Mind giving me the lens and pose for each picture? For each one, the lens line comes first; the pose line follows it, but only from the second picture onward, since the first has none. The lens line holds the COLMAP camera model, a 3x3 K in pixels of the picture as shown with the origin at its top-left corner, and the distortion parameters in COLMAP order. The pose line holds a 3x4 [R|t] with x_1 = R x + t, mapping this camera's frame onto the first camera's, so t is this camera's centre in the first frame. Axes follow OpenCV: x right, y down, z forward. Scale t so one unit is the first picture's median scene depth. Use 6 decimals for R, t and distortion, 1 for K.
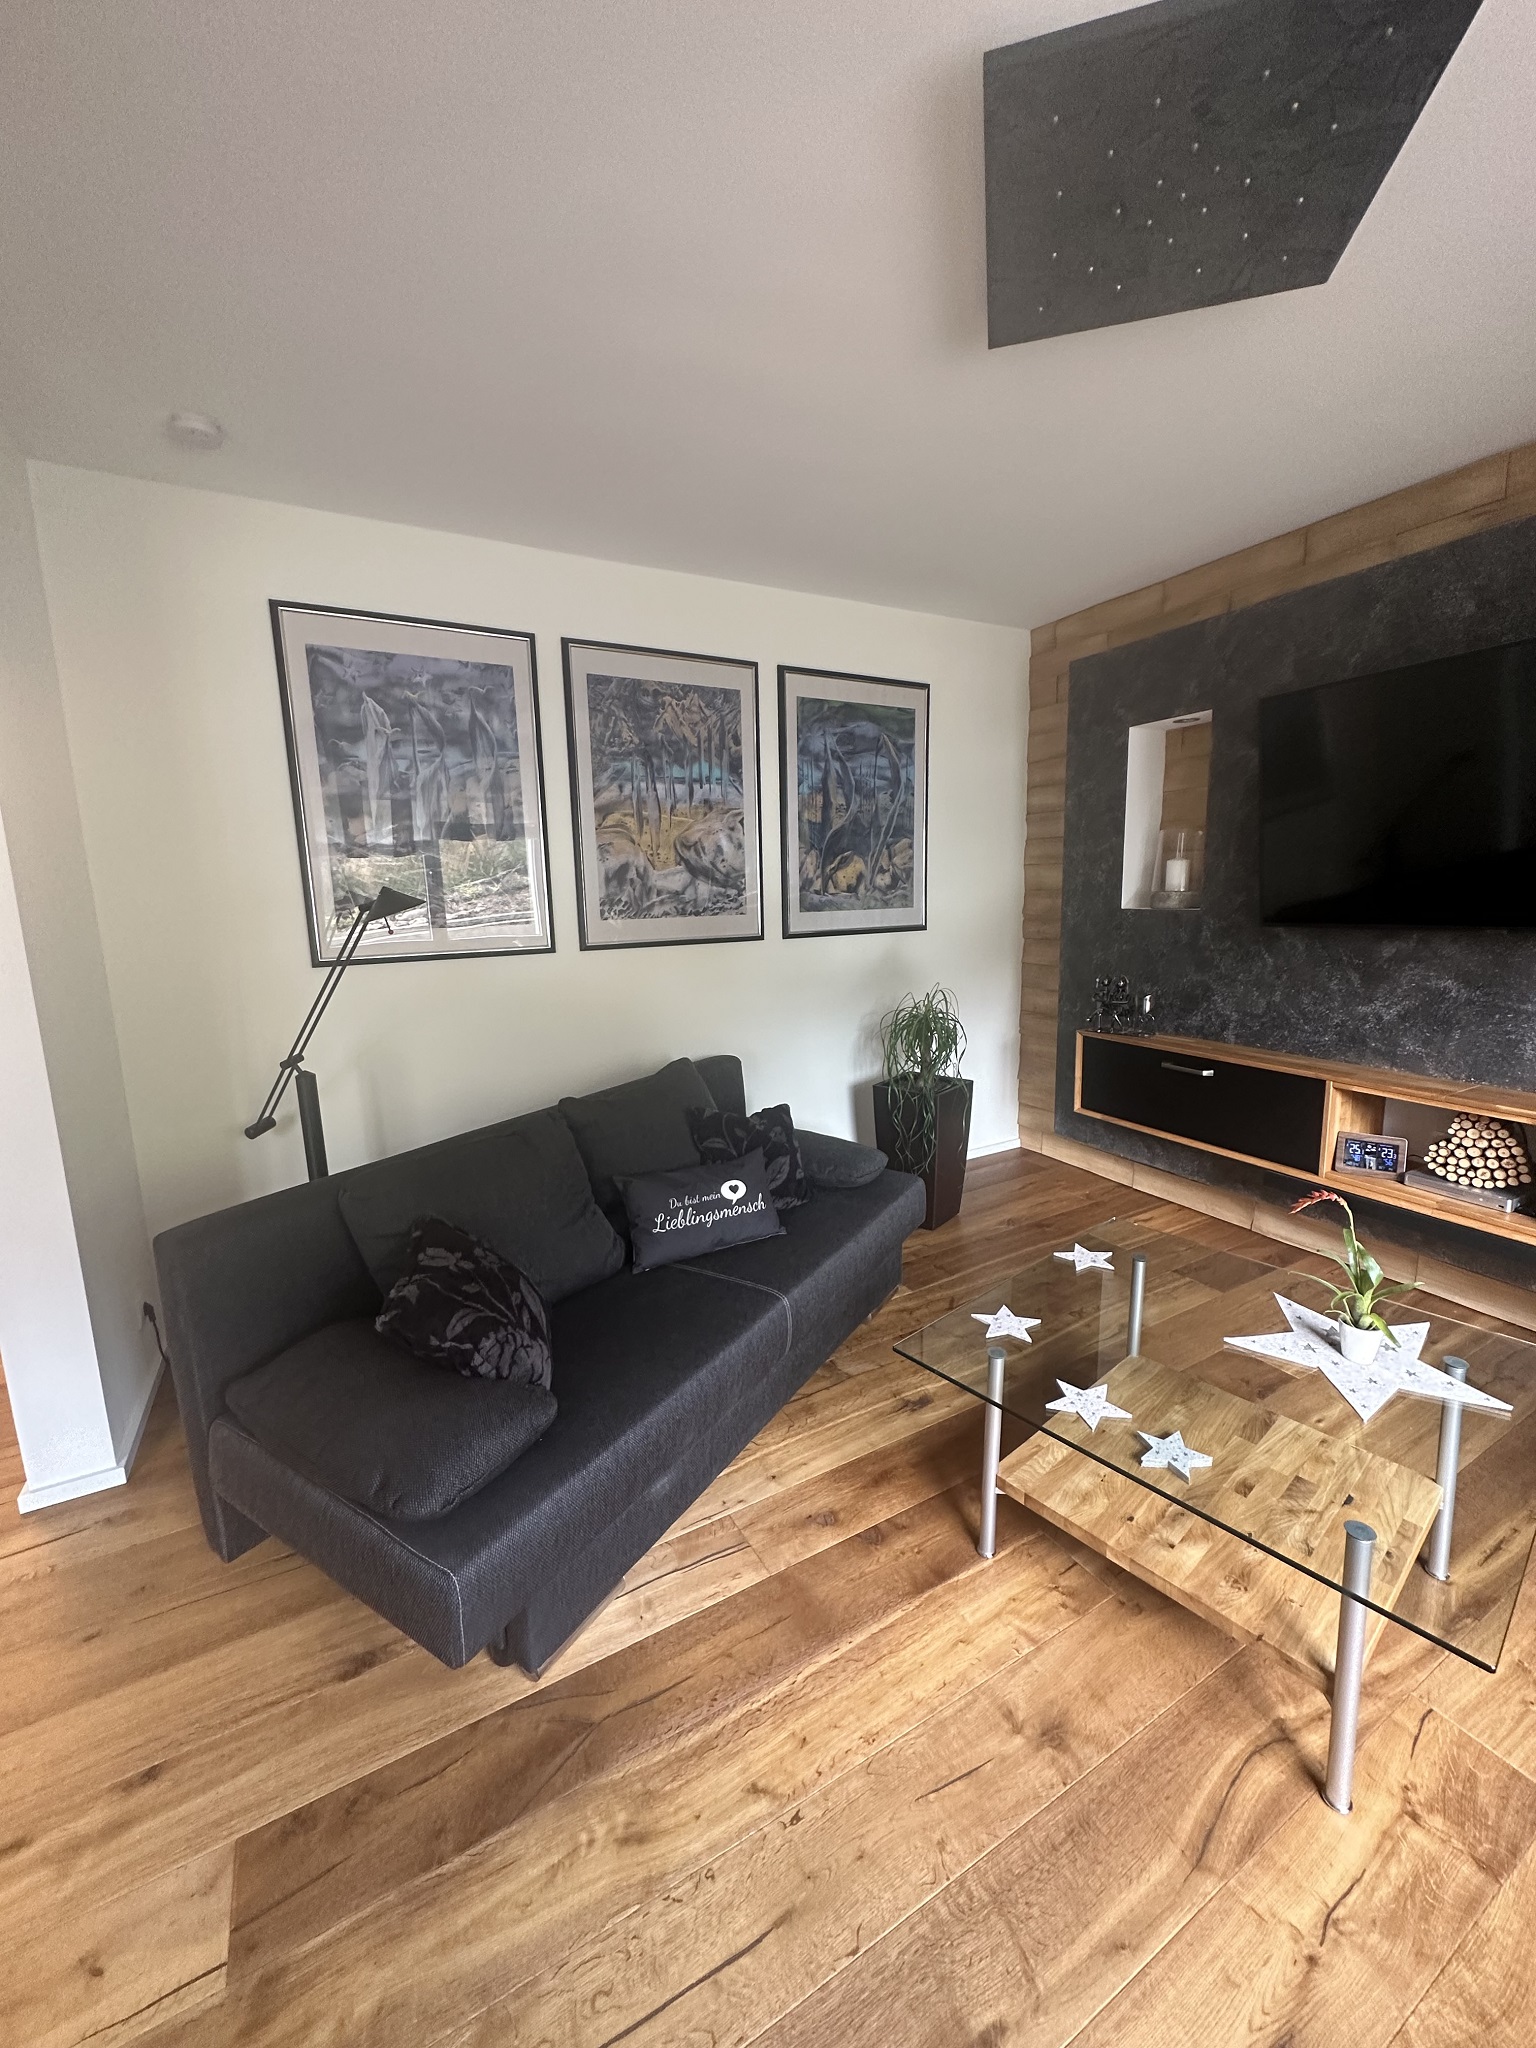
lens RADIAL K [[813.7, 0, 768.1], [0, 813.7, 1026.9], [0, 0, 1]] dist [-0.002752, 0.000362]
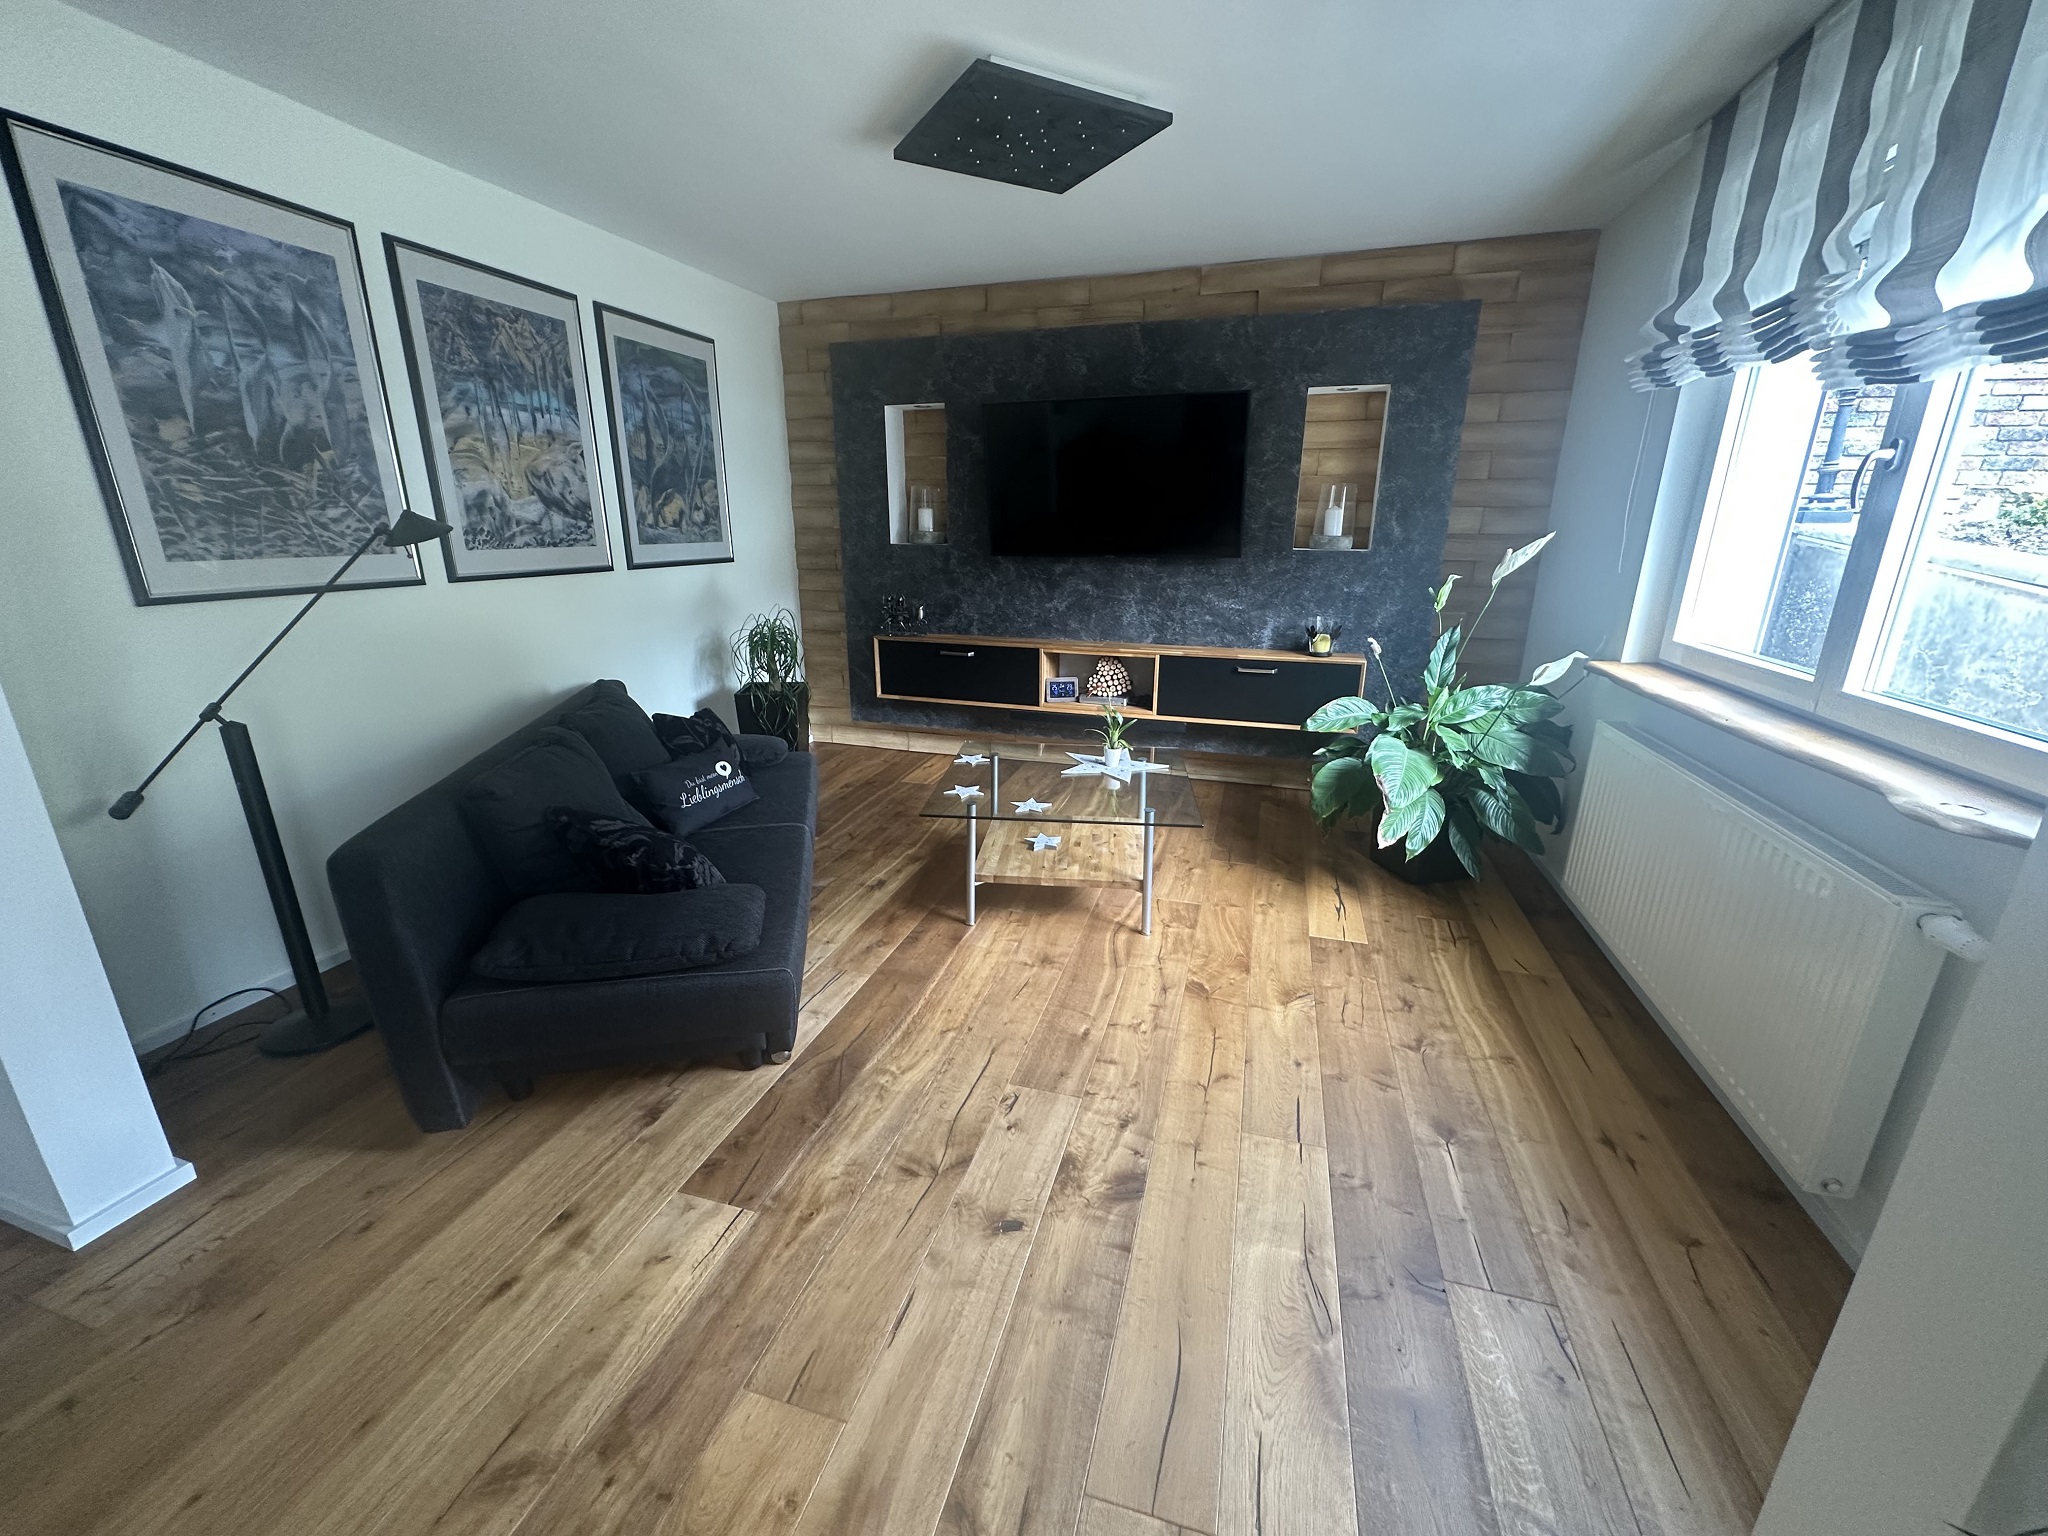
lens RADIAL K [[813.7, 0, 1026.9], [0, 813.7, 771.8], [0, 0, 1]] dist [-0.002752, 0.000362]
pose [[0.718688, -0.178436, 0.672048, -0.460452], [0.095948, 0.982716, 0.158315, 0.043056], [-0.688681, -0.049297, 0.723387, -0.192911]]
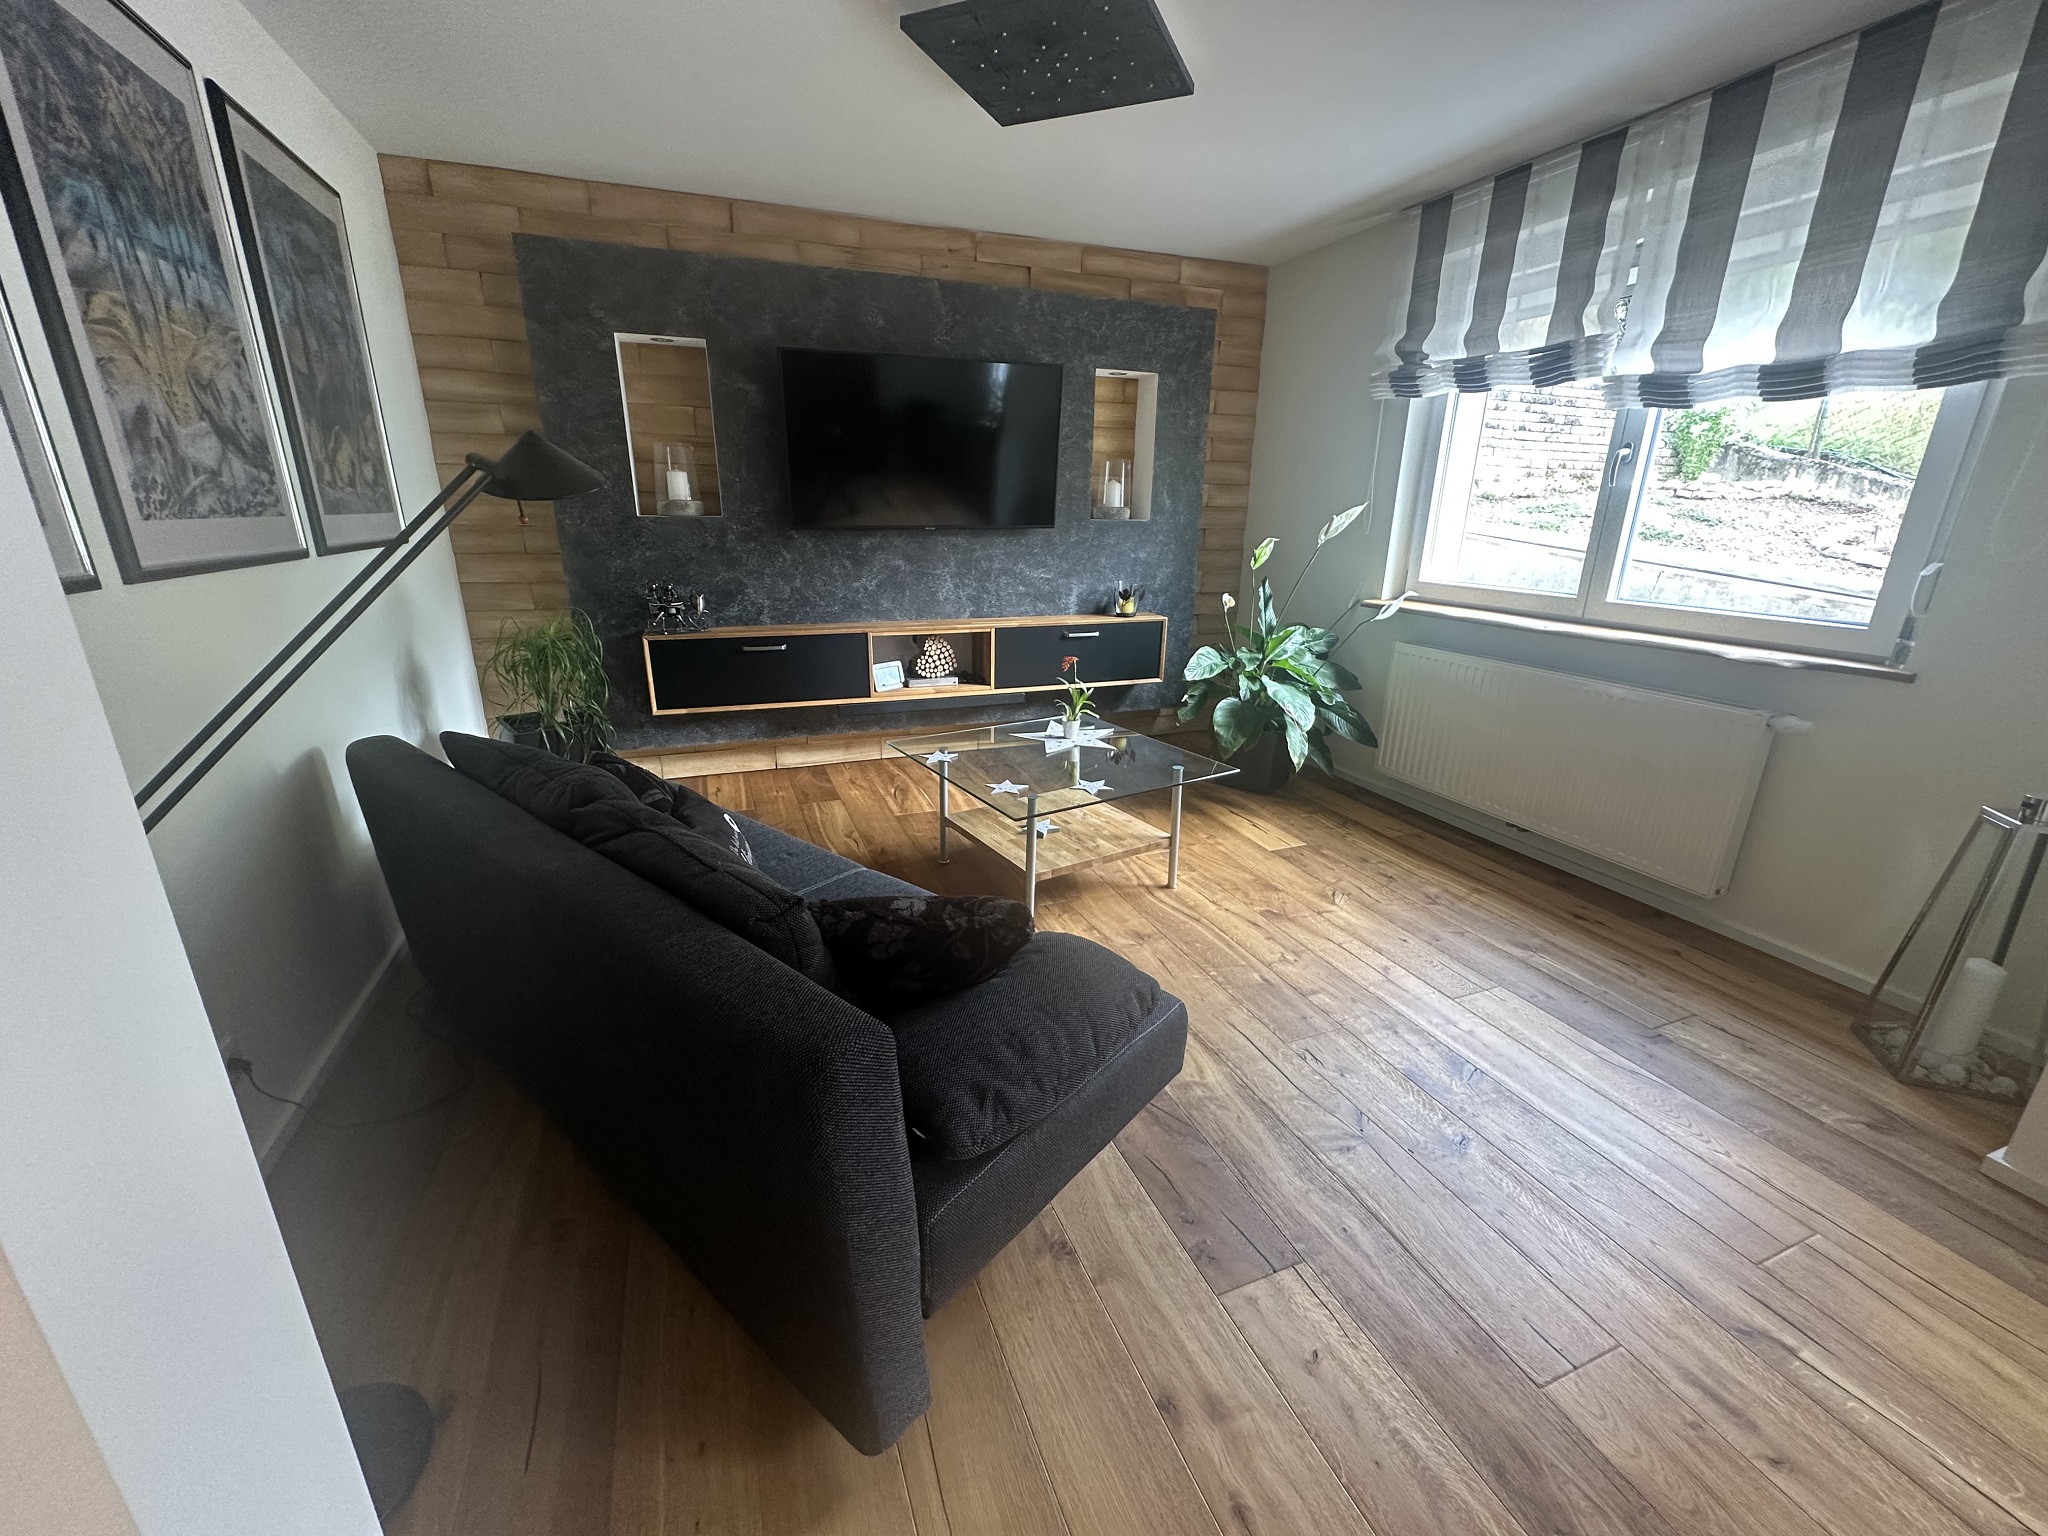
lens RADIAL K [[813.7, 0, 1026.8], [0, 813.7, 770.0], [0, 0, 1]] dist [-0.002752, 0.000362]
pose [[0.135840, -0.279894, 0.950372, -0.703759], [0.151660, 0.953832, 0.259236, -0.034095], [-0.979054, 0.108919, 0.172017, 0.431745]]
